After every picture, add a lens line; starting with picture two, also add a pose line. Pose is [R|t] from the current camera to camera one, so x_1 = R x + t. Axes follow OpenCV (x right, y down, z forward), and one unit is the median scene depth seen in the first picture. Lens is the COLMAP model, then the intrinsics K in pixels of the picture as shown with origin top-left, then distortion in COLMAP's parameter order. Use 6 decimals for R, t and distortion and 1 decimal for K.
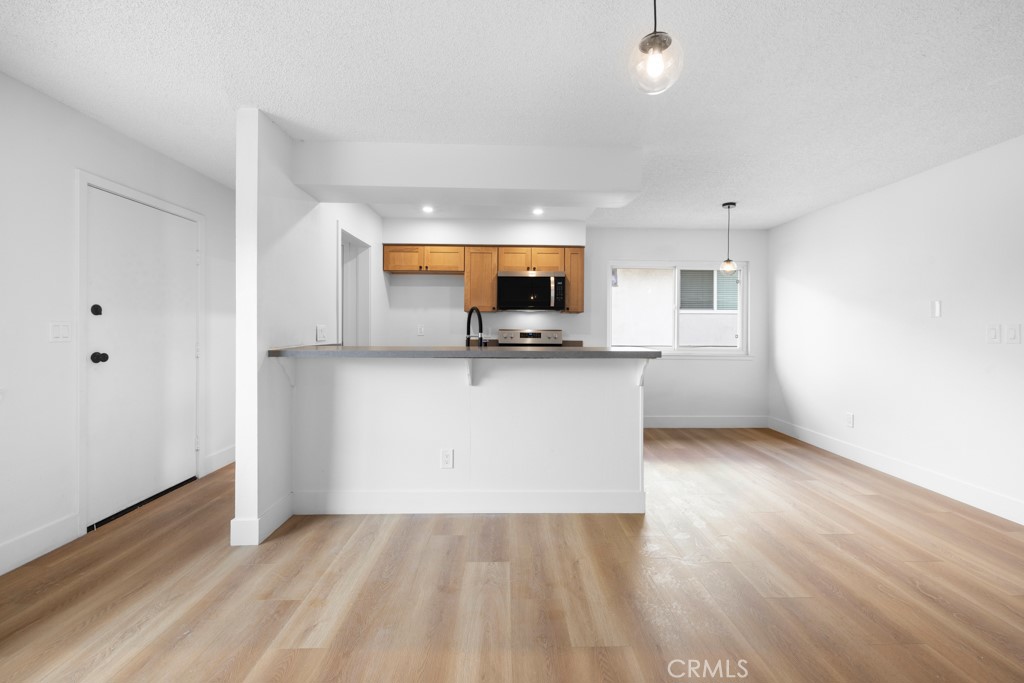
lens RADIAL K [[429.8, 0, 520.7], [0, 429.8, 328.7], [0, 0, 1]] dist [-0.000538, 0.000763]
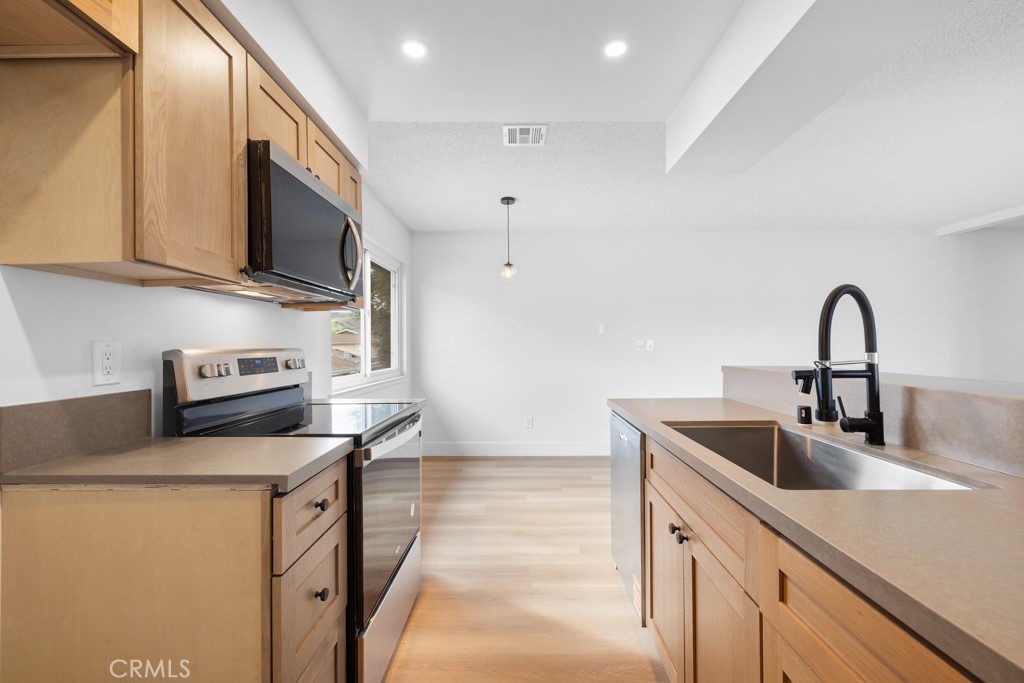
lens RADIAL K [[429.8, 0, 515.7], [0, 429.8, 342.1], [0, 0, 1]] dist [-0.000538, 0.000763]
pose [[0.034498, -0.000067, 0.999405, -0.358903], [0.006305, 0.999980, -0.000150, -0.001945], [-0.999385, 0.006307, 0.034497, 0.909876]]
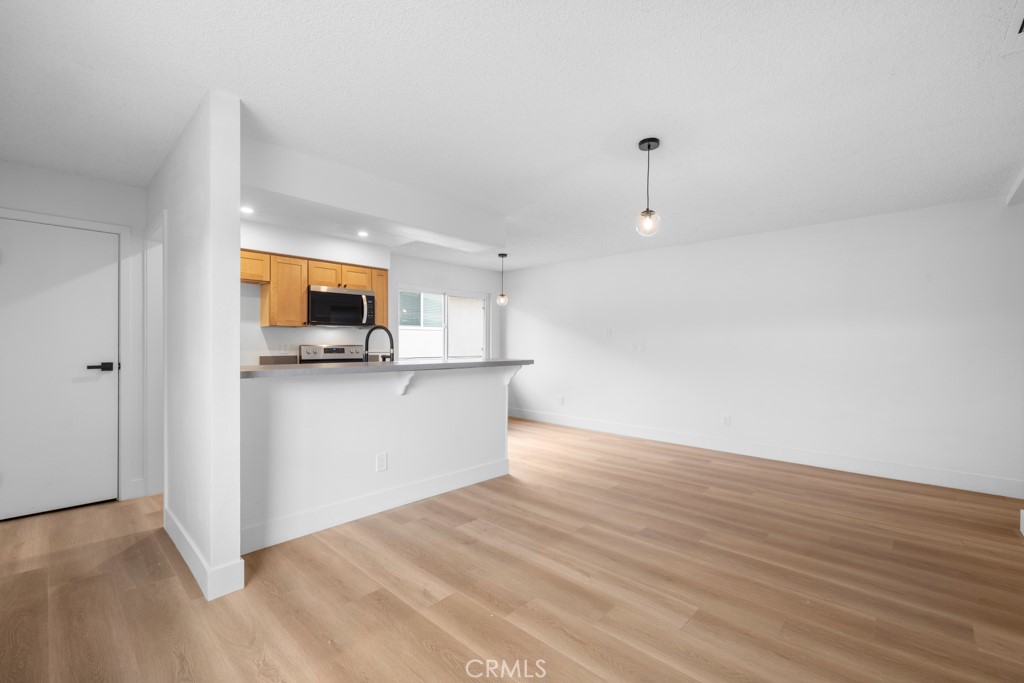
lens RADIAL K [[429.8, 0, 508.6], [0, 429.8, 346.1], [0, 0, 1]] dist [-0.000538, 0.000763]
pose [[0.716714, -0.007587, 0.697326, -0.450155], [0.000489, 0.999946, 0.010378, -0.006114], [-0.697367, -0.007097, 0.716679, -0.014424]]
